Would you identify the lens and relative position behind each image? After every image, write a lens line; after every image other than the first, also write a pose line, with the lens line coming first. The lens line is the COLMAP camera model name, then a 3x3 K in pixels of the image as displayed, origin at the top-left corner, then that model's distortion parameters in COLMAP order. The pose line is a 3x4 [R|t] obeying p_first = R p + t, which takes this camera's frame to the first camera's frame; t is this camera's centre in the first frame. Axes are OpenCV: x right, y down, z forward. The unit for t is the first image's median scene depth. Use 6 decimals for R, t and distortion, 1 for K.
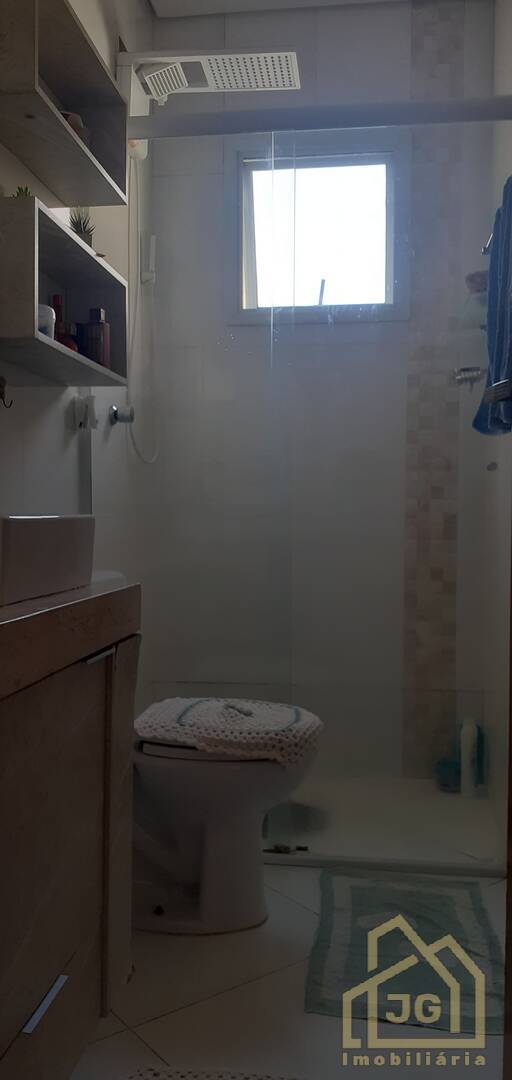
lens RADIAL K [[872.9, 0, 259.0], [0, 872.9, 537.7], [0, 0, 1]] dist [0.076080, -0.068106]
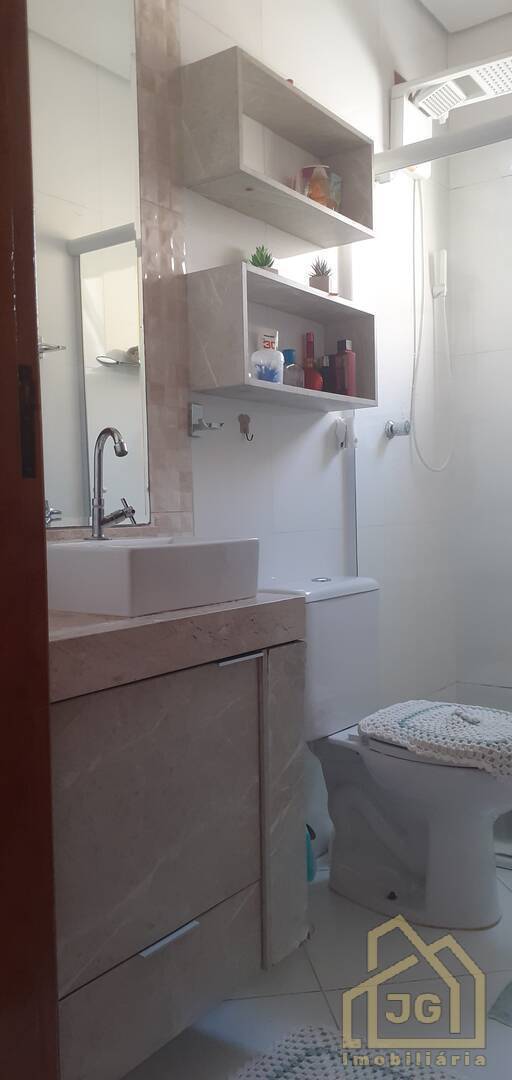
lens RADIAL K [[872.9, 0, 248.0], [0, 872.9, 542.1], [0, 0, 1]] dist [0.076080, -0.068106]
pose [[0.877360, -0.004829, -0.479809, 0.261013], [0.011755, 0.999866, 0.011431, -0.024832], [0.479689, -0.015670, 0.877298, -0.023946]]
